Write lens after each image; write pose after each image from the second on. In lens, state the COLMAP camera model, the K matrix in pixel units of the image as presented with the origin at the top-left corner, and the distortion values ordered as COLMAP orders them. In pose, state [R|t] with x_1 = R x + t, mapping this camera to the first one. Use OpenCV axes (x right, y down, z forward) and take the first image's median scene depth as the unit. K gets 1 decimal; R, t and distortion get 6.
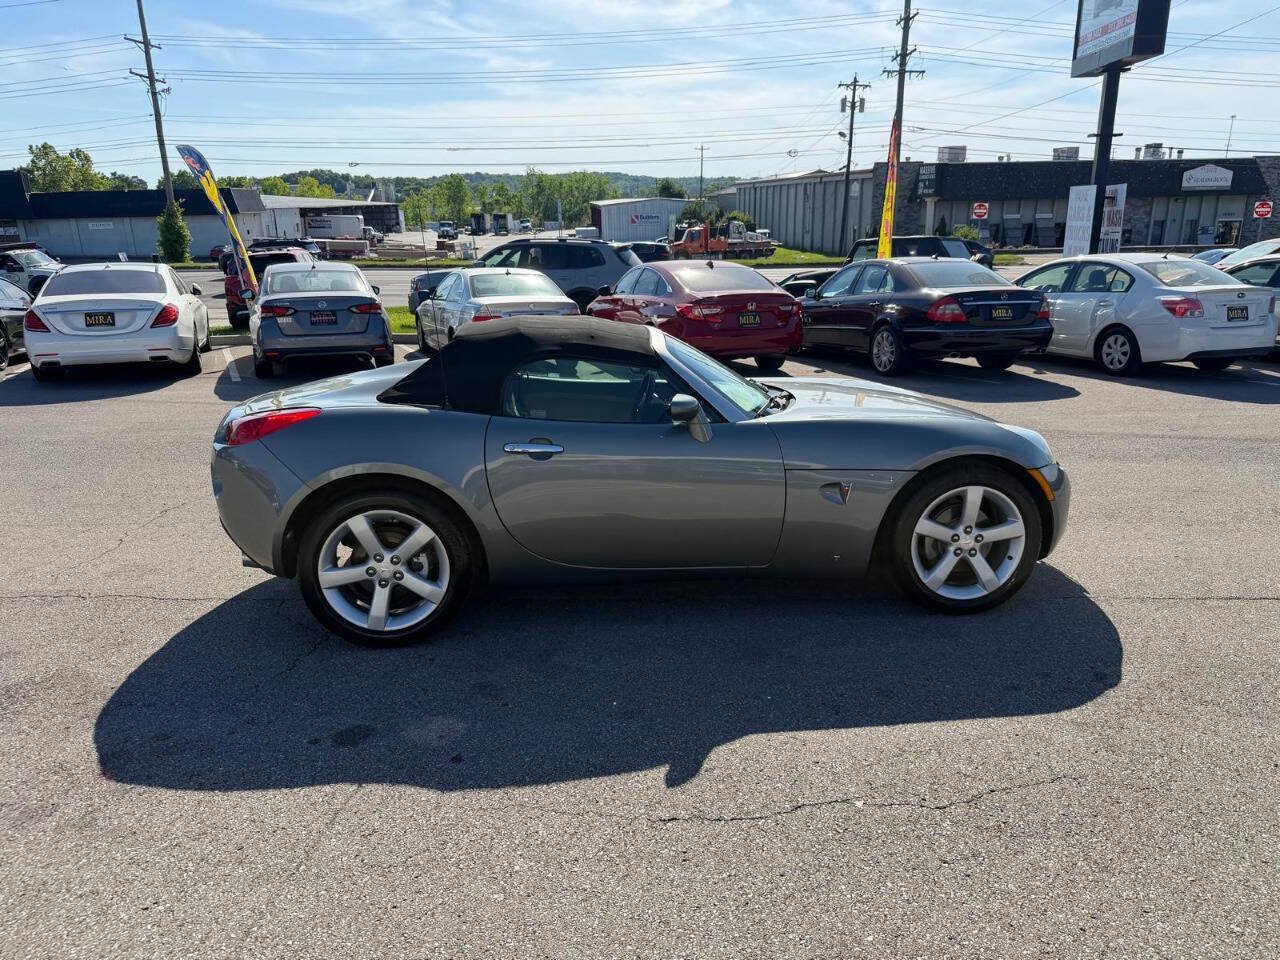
lens RADIAL K [[905.5, 0, 650.9], [0, 905.5, 464.2], [0, 0, 1]] dist [0.026958, -0.048540]
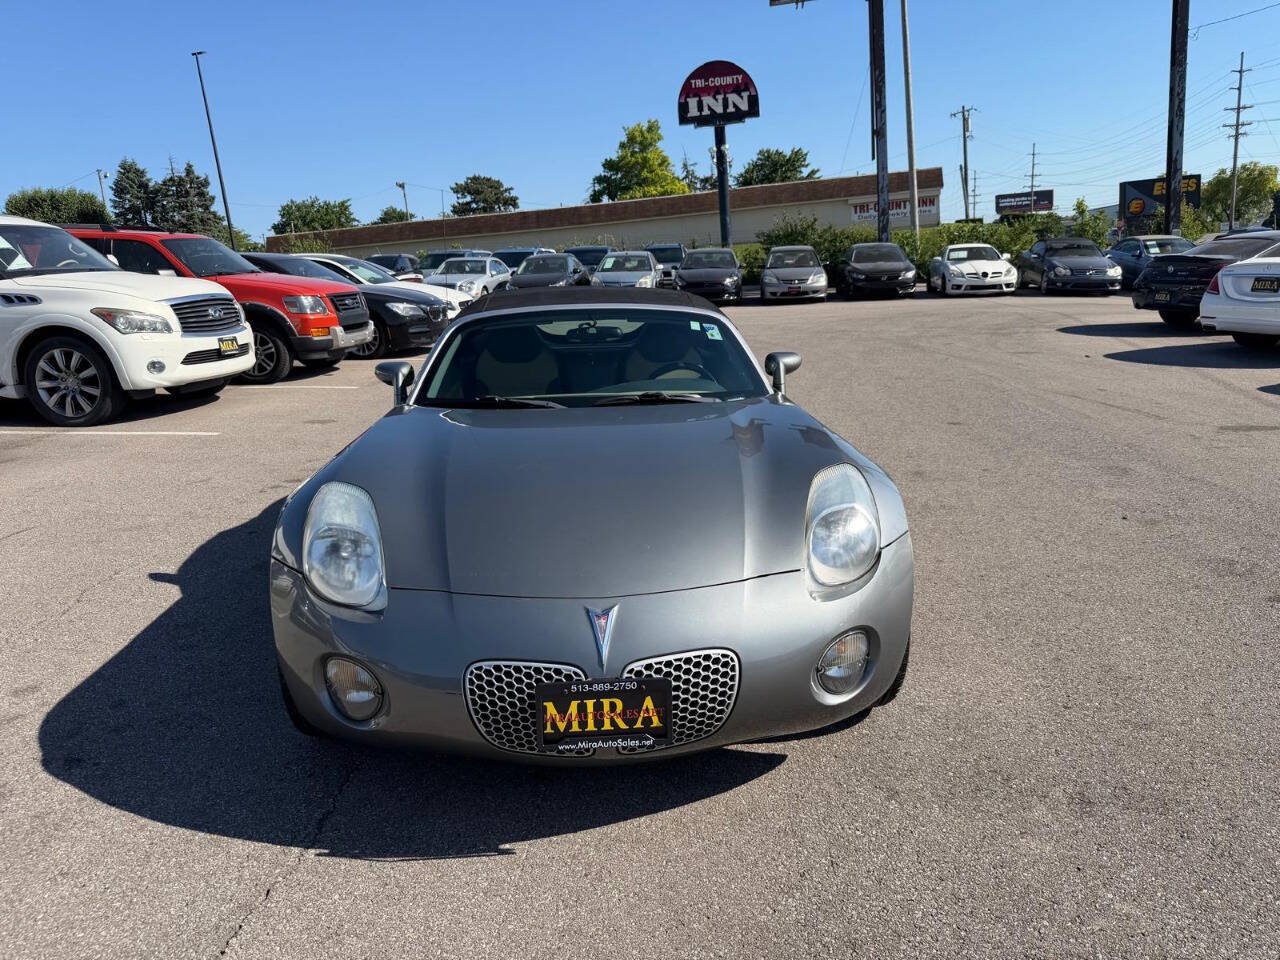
lens RADIAL K [[936.4, 0, 640.0], [0, 936.4, 480.0], [0, 0, 1]] dist [-0.004140, -0.063519]
pose [[-0.041129, 0.247821, -0.967932, 0.088915], [-0.185730, 0.949971, 0.251115, -0.022348], [0.981740, 0.190102, 0.006956, 0.105851]]
